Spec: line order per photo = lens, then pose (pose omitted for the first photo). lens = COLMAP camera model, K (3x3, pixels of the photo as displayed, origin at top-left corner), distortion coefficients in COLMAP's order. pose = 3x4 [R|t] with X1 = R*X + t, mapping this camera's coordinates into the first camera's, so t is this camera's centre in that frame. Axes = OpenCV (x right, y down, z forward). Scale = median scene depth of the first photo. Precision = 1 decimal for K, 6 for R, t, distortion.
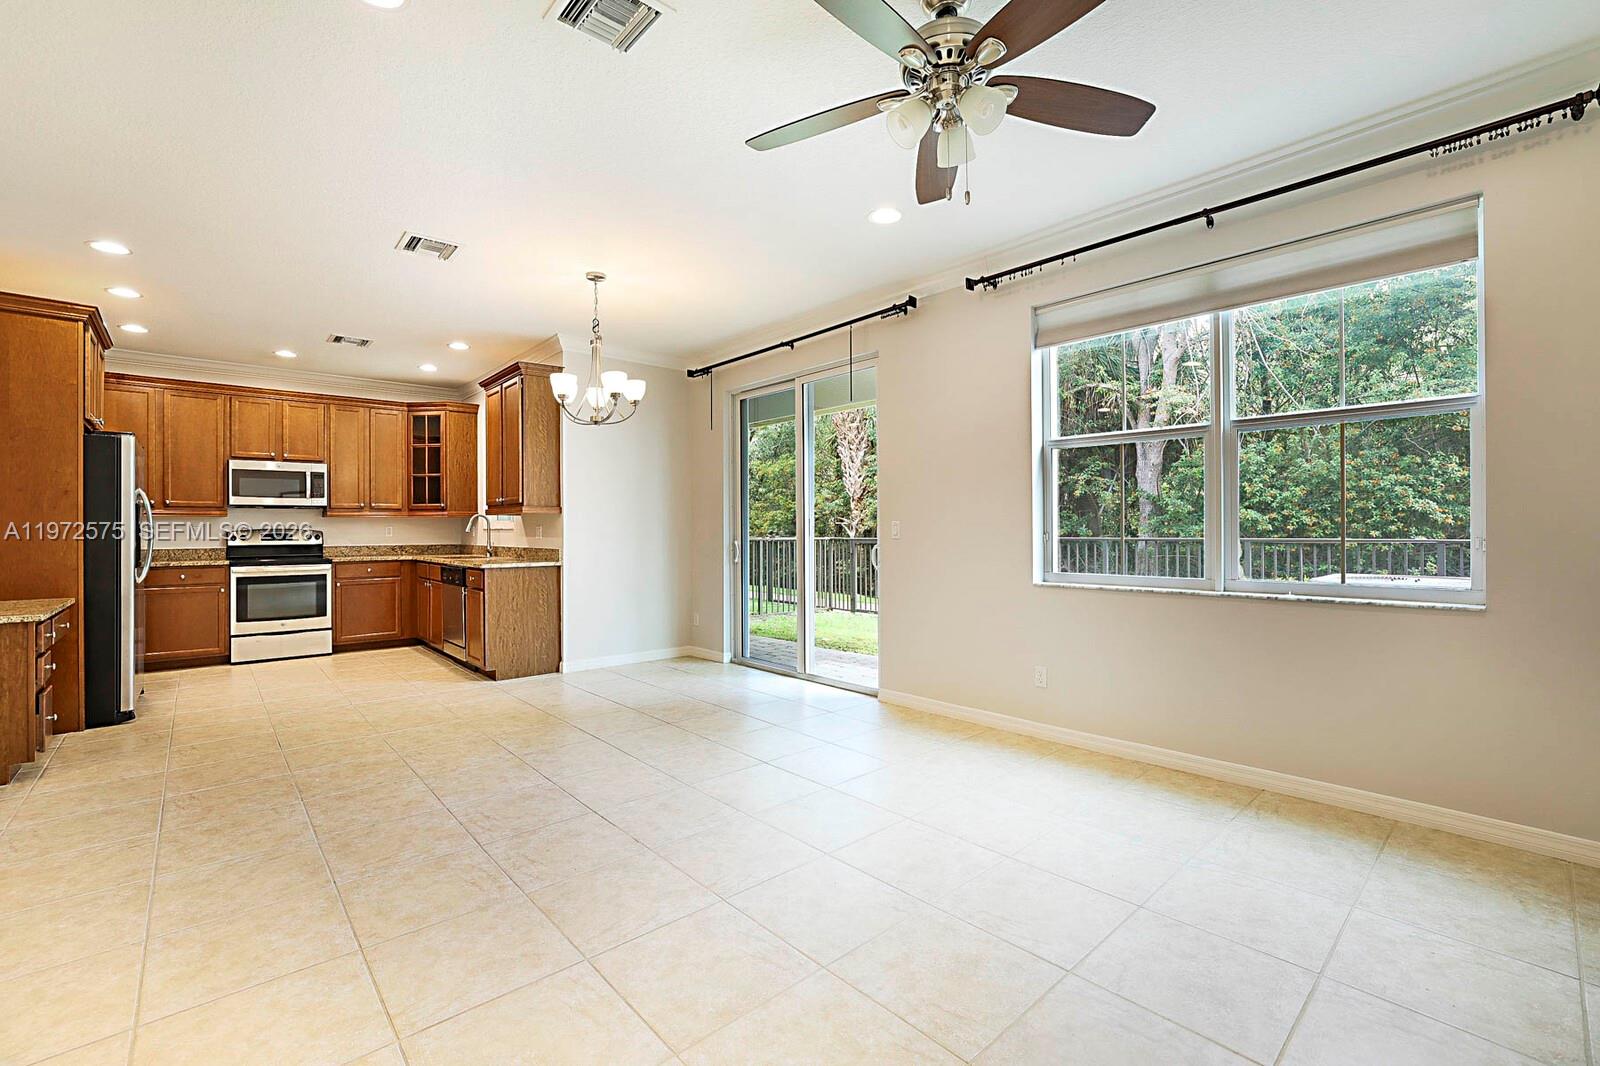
lens RADIAL K [[687.6, 0, 797.0], [0, 687.6, 528.2], [0, 0, 1]] dist [-0.022825, 0.002423]
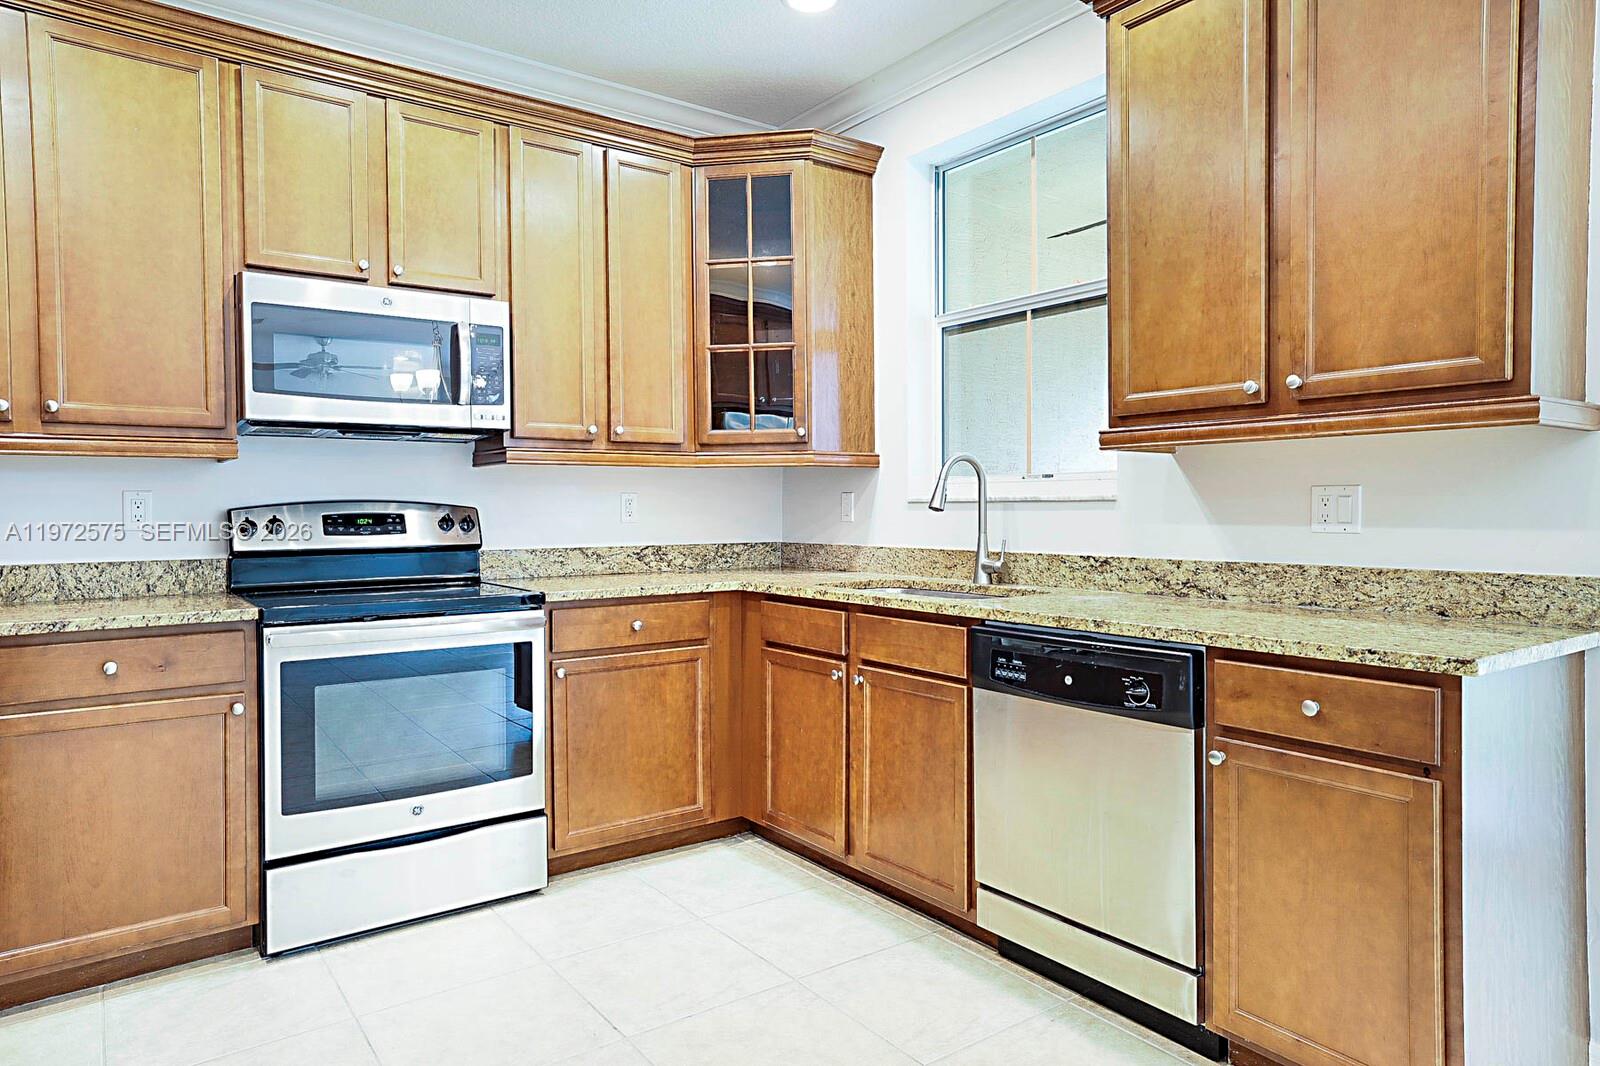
lens RADIAL K [[986.5, 0, 803.5], [0, 986.5, 526.9], [0, 0, 1]] dist [-0.003819, -0.000941]
pose [[0.996349, 0.002365, -0.085336, -0.528774], [-0.000494, 0.999759, 0.021945, 0.003796], [0.085367, -0.021823, 0.996111, 0.556527]]
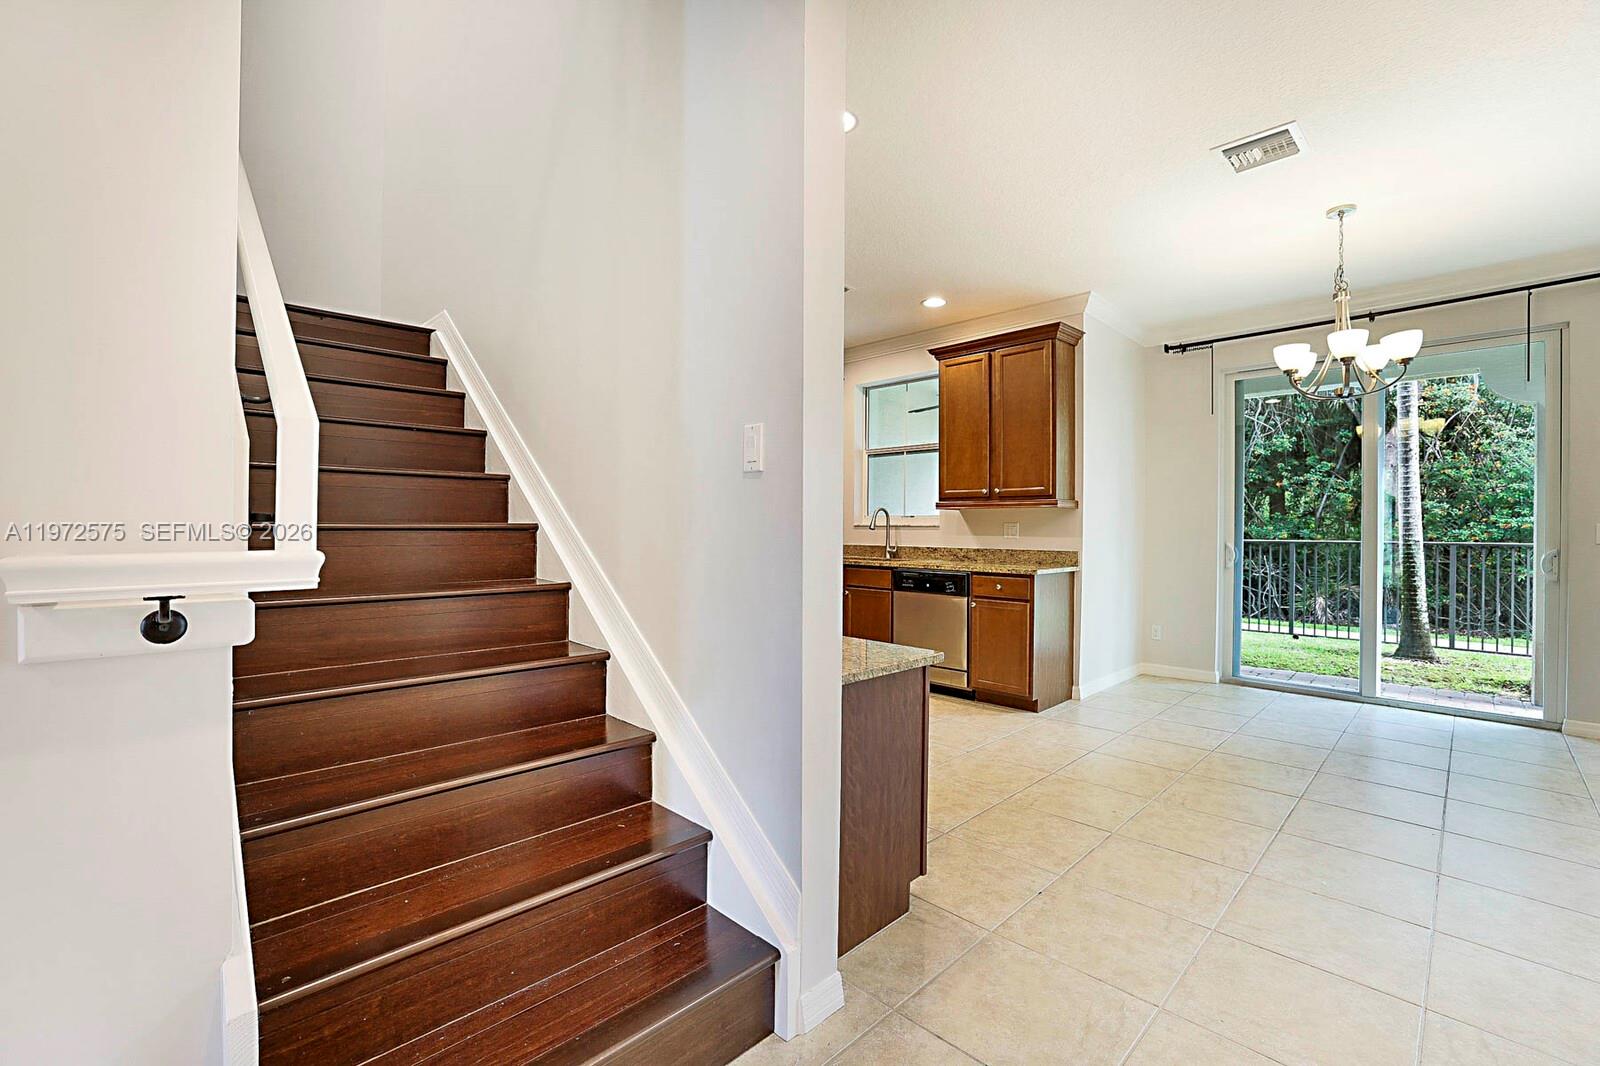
lens RADIAL K [[687.6, 0, 805.2], [0, 687.6, 532.1], [0, 0, 1]] dist [-0.022825, 0.002423]
pose [[0.997807, 0.011077, 0.065259, -0.649910], [-0.011769, 0.999878, 0.010227, 0.001621], [-0.065137, -0.010972, 0.997816, 0.166964]]
